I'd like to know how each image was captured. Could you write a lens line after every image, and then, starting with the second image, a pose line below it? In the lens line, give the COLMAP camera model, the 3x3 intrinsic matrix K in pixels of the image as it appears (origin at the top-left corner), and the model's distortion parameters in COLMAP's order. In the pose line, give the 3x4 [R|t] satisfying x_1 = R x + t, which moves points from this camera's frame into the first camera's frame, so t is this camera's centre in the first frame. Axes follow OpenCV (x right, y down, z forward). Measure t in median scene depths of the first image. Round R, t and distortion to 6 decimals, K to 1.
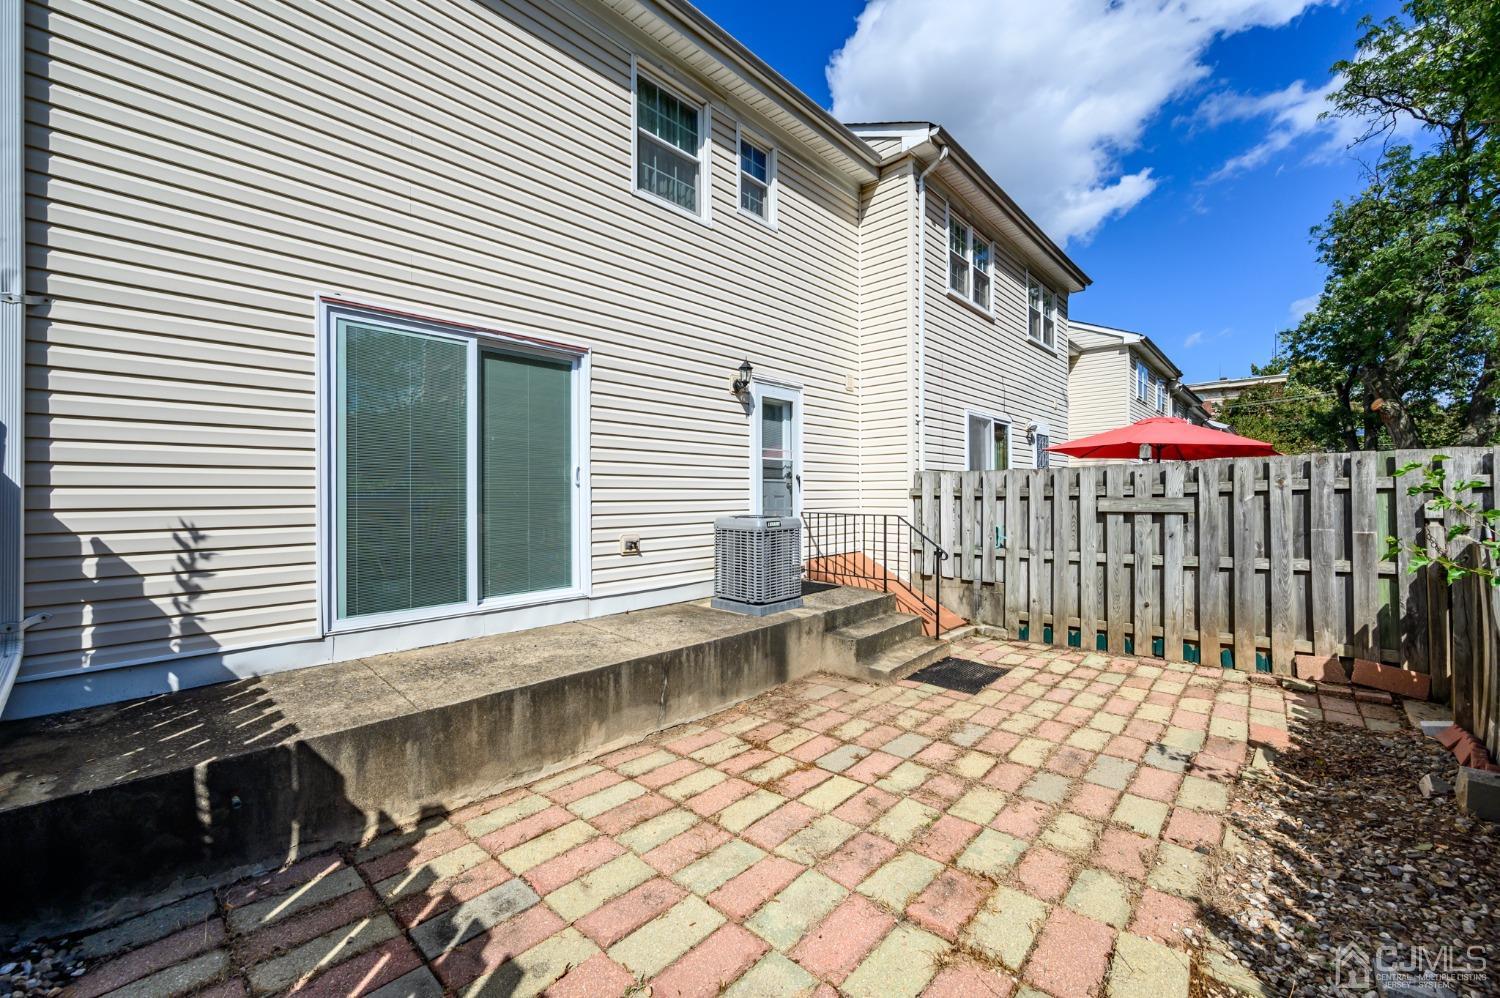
lens RADIAL K [[592.7, 0, 751.9], [0, 592.7, 492.6], [0, 0, 1]] dist [0.001206, -0.000093]
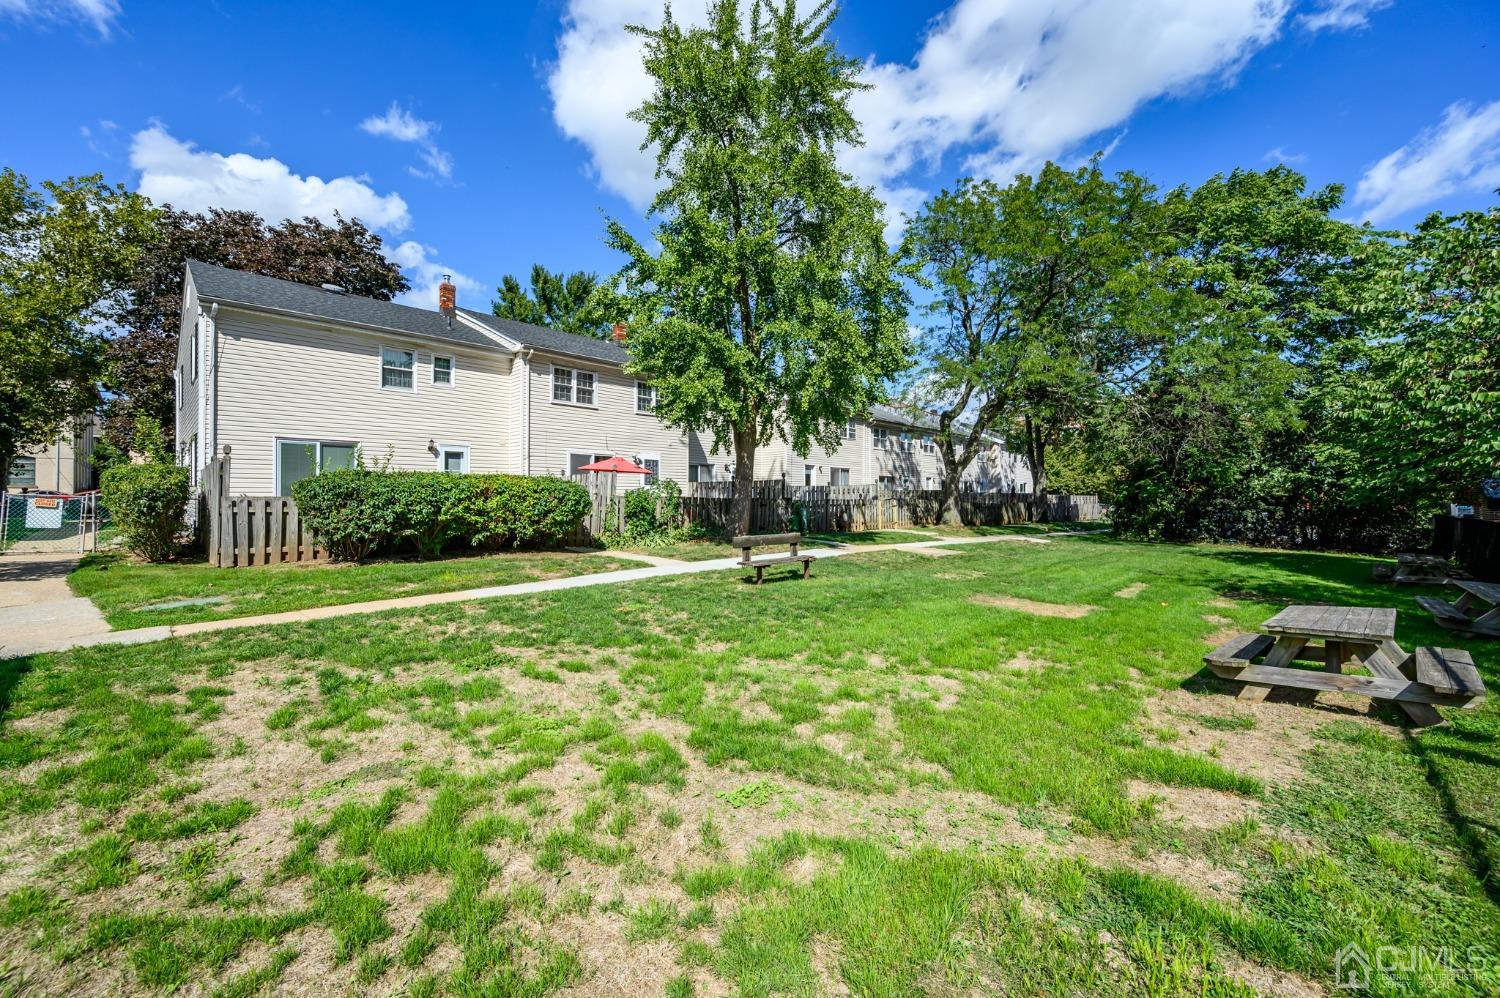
lens RADIAL K [[592.7, 0, 748.7], [0, 592.7, 493.8], [0, 0, 1]] dist [0.001206, -0.000093]
pose [[0.999953, 0.009603, 0.001053, 2.256976], [-0.009608, 0.999944, 0.004426, 0.013284], [-0.001010, -0.004436, 0.999990, -2.745844]]
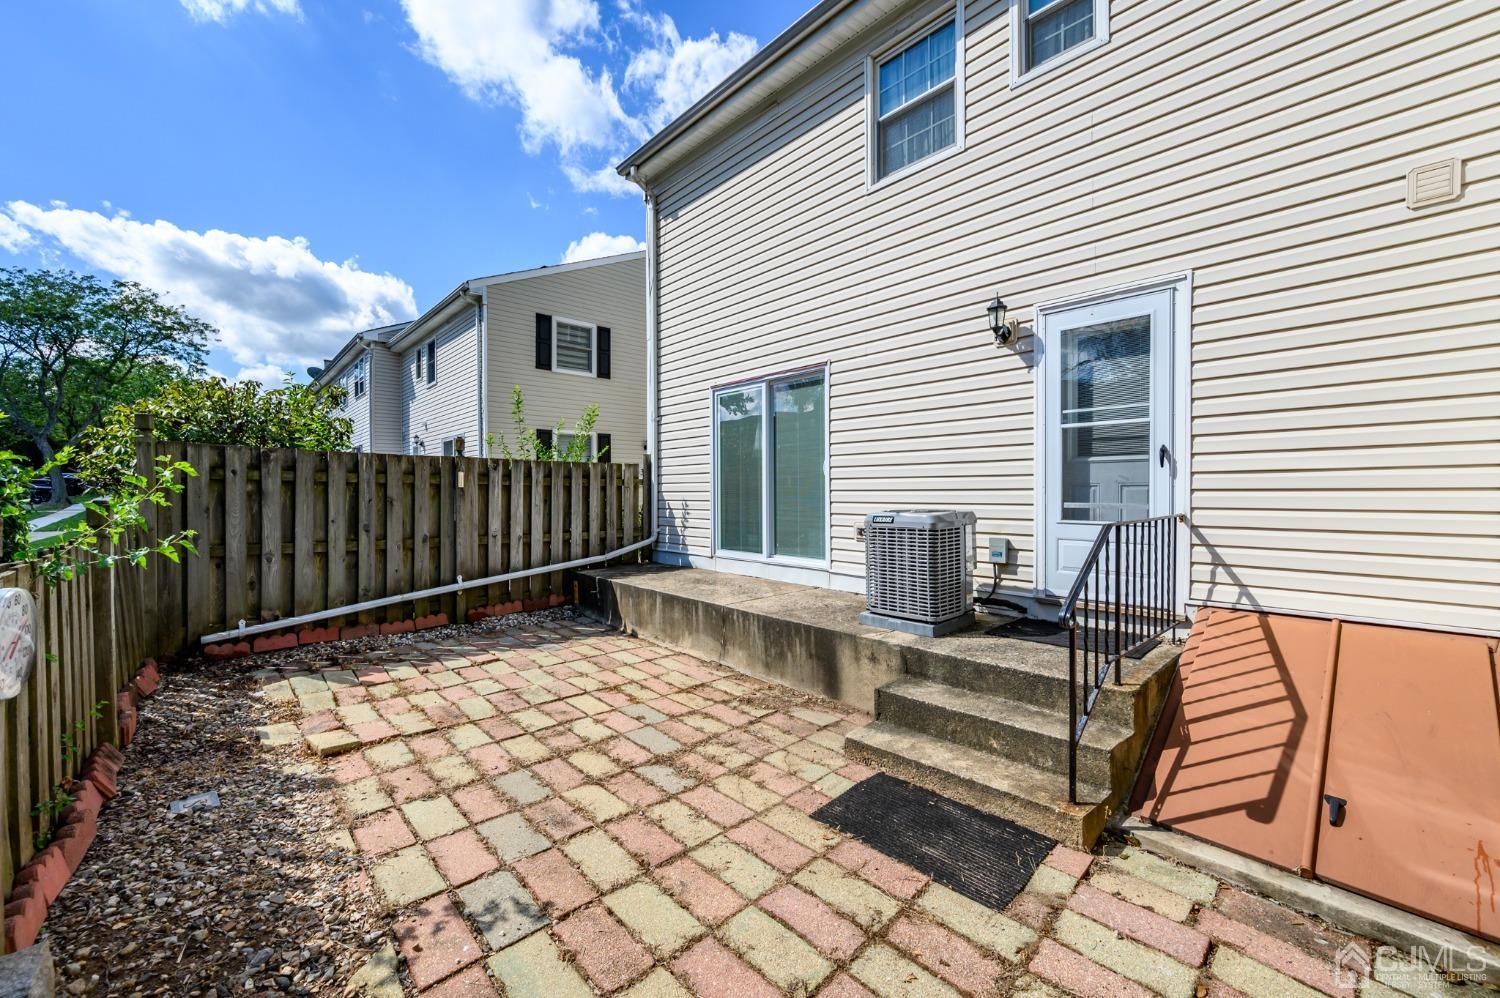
lens RADIAL K [[592.7, 0, 746.4], [0, 592.7, 497.5], [0, 0, 1]] dist [0.001206, -0.000093]
pose [[-0.080503, 0.017396, -0.996603, 1.121569], [0.008986, 0.999820, 0.016727, 0.009767], [0.996714, -0.007609, -0.080644, 1.137599]]
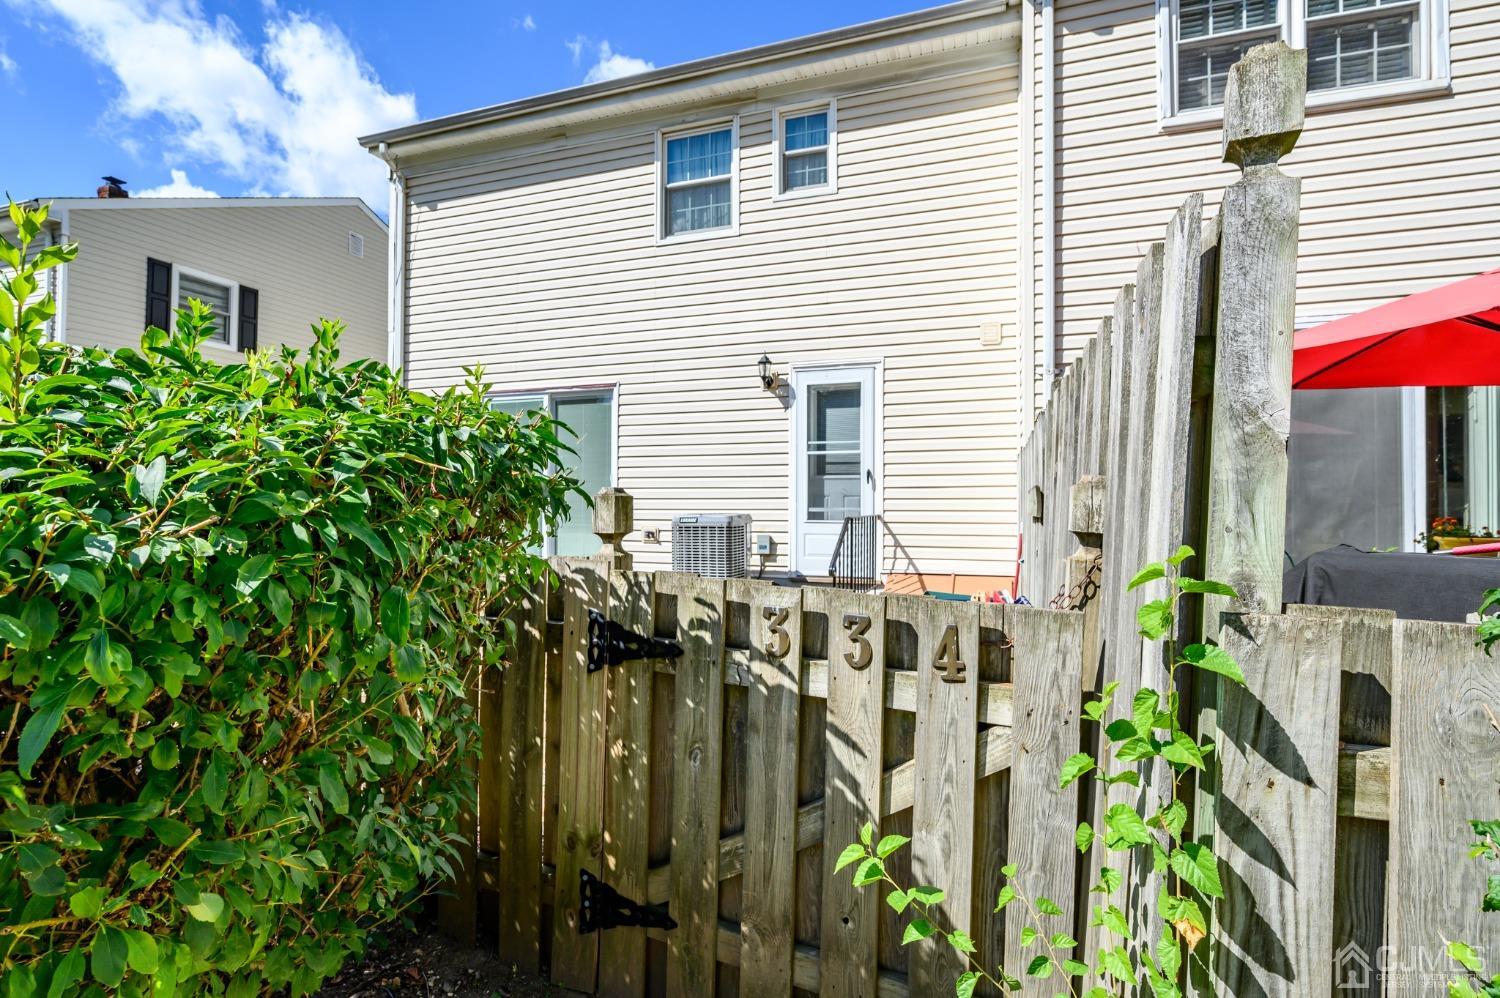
lens RADIAL K [[730.9, 0, 741.9], [0, 730.9, 504.1], [0, 0, 1]] dist [-0.004263, -0.000286]
pose [[0.398936, -0.000600, -0.916979, 1.618549], [-0.002537, 0.999995, -0.001758, 0.036036], [0.916975, 0.003028, 0.398932, 0.741822]]
